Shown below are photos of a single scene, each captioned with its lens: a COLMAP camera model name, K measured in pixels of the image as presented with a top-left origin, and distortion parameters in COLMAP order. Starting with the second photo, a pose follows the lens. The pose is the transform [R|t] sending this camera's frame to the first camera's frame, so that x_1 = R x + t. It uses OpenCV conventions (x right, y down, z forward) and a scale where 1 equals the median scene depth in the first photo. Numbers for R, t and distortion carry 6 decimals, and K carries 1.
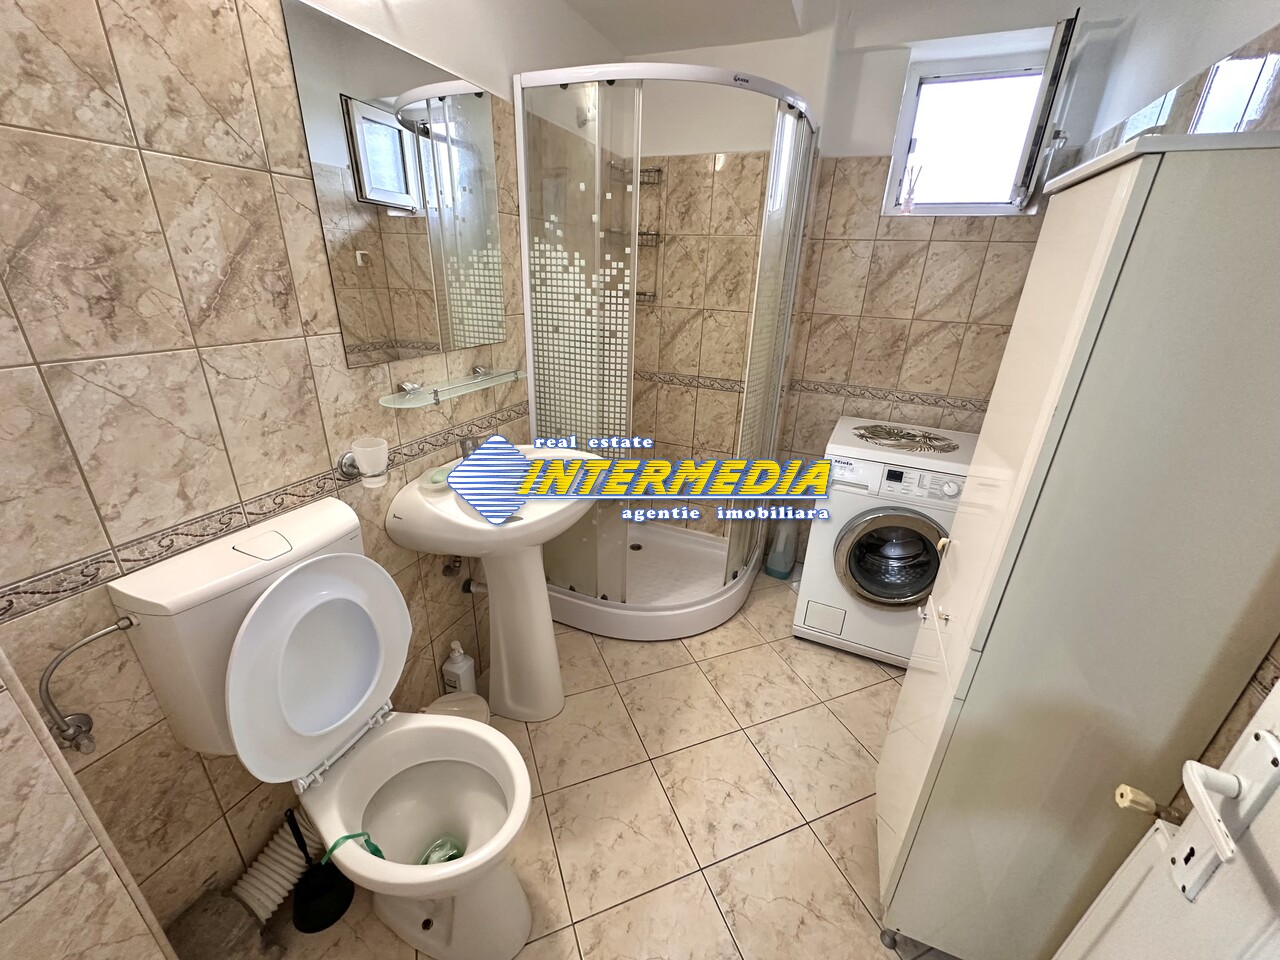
lens RADIAL K [[513.3, 0, 640.4], [0, 513.3, 482.6], [0, 0, 1]] dist [-0.008467, 0.001667]
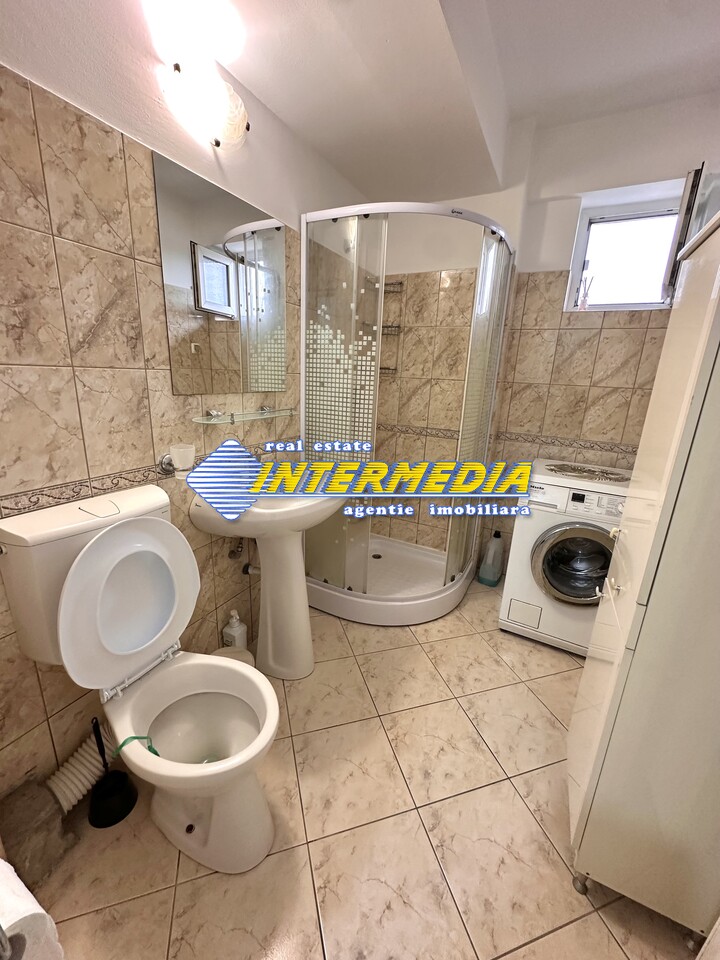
lens RADIAL K [[385.0, 0, 359.6], [0, 385.0, 480.8], [0, 0, 1]] dist [-0.008467, 0.001667]
pose [[0.996706, 0.029556, -0.075515, 0.026867], [-0.038698, 0.991698, -0.122625, 0.097575], [0.071264, 0.125144, 0.989576, 0.006842]]
